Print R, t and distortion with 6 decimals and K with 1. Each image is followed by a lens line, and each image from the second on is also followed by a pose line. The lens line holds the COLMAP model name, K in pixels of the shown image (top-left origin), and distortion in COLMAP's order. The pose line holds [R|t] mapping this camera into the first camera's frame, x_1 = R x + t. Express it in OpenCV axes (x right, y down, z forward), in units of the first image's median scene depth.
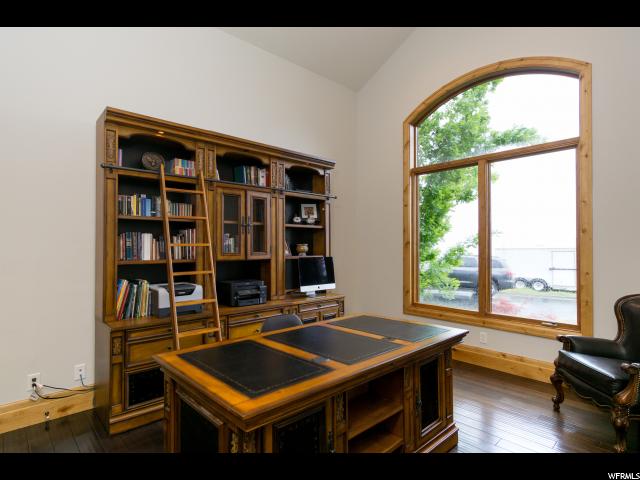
lens RADIAL K [[341.7, 0, 317.4], [0, 341.7, 239.9], [0, 0, 1]] dist [0.003599, 0.000173]
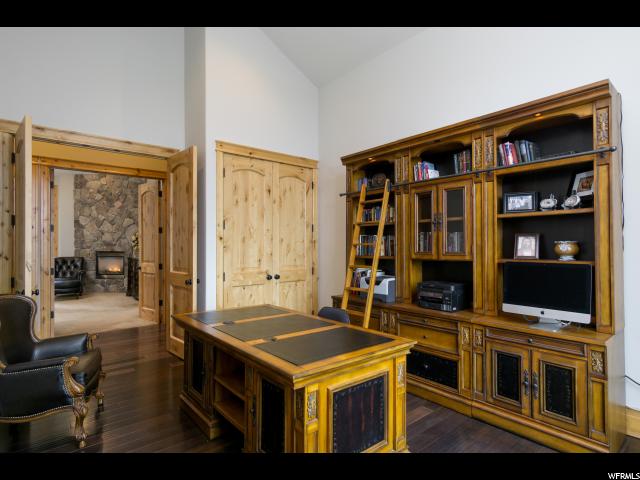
lens RADIAL K [[341.7, 0, 317.4], [0, 341.7, 239.9], [0, 0, 1]] dist [0.003599, 0.000173]
pose [[-0.056591, -0.006438, -0.998377, 0.688493], [0.033479, 0.999405, -0.008343, 0.000791], [0.997836, -0.033896, -0.056341, 0.688032]]
